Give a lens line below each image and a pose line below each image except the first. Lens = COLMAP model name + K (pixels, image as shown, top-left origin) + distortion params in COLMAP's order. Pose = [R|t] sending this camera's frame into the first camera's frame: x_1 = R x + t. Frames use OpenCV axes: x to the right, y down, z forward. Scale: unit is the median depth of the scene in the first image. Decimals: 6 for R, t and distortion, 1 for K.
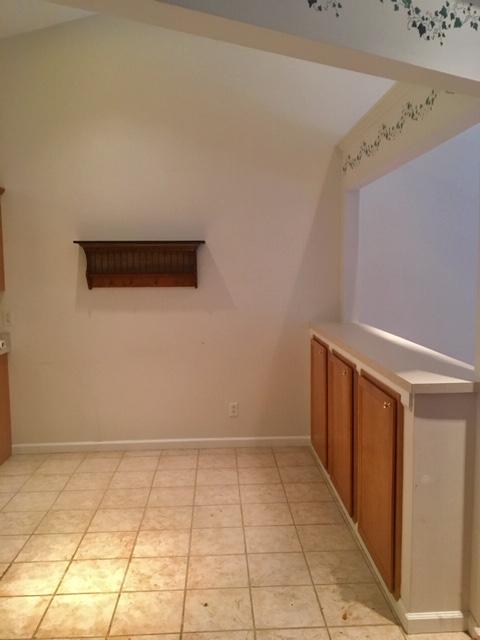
lens RADIAL K [[542.5, 0, 240.0], [0, 542.5, 320.0], [0, 0, 1]] dist [0.091326, -0.117704]
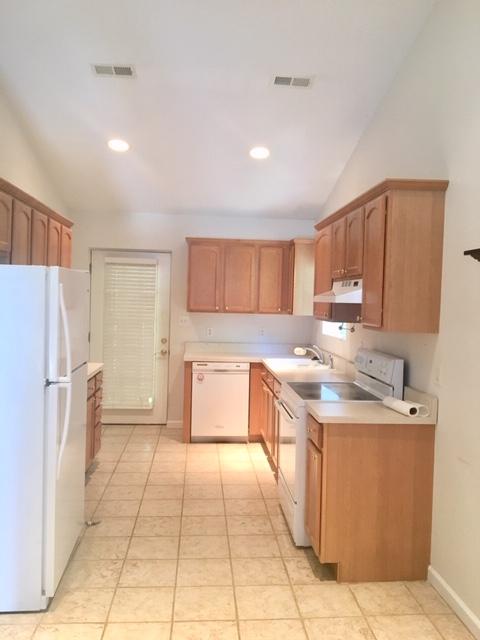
lens RADIAL K [[542.5, 0, 240.0], [0, 542.5, 320.0], [0, 0, 1]] dist [0.091326, -0.117704]
pose [[0.031778, 0.046349, -0.998420, 0.241346], [-0.120394, 0.991828, 0.042211, -0.071590], [0.992217, 0.118862, 0.037098, 0.761029]]
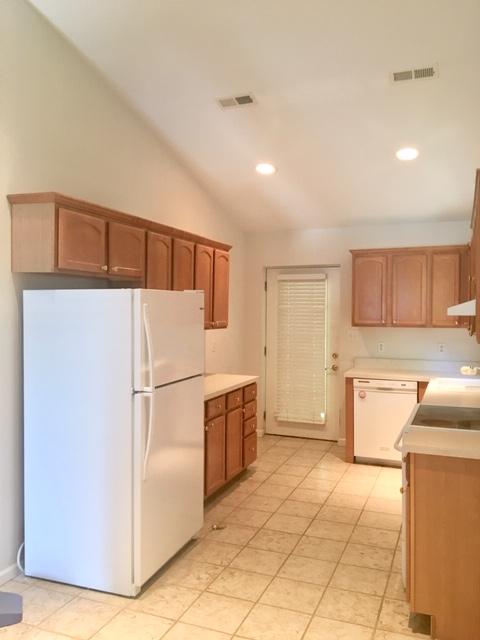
lens RADIAL K [[542.5, 0, 240.0], [0, 542.5, 320.0], [0, 0, 1]] dist [0.091326, -0.117704]
pose [[-0.412032, 0.023571, -0.910864, 0.194420], [-0.085906, 0.994207, 0.064588, -0.096493], [0.907111, 0.104861, -0.407621, 0.972639]]
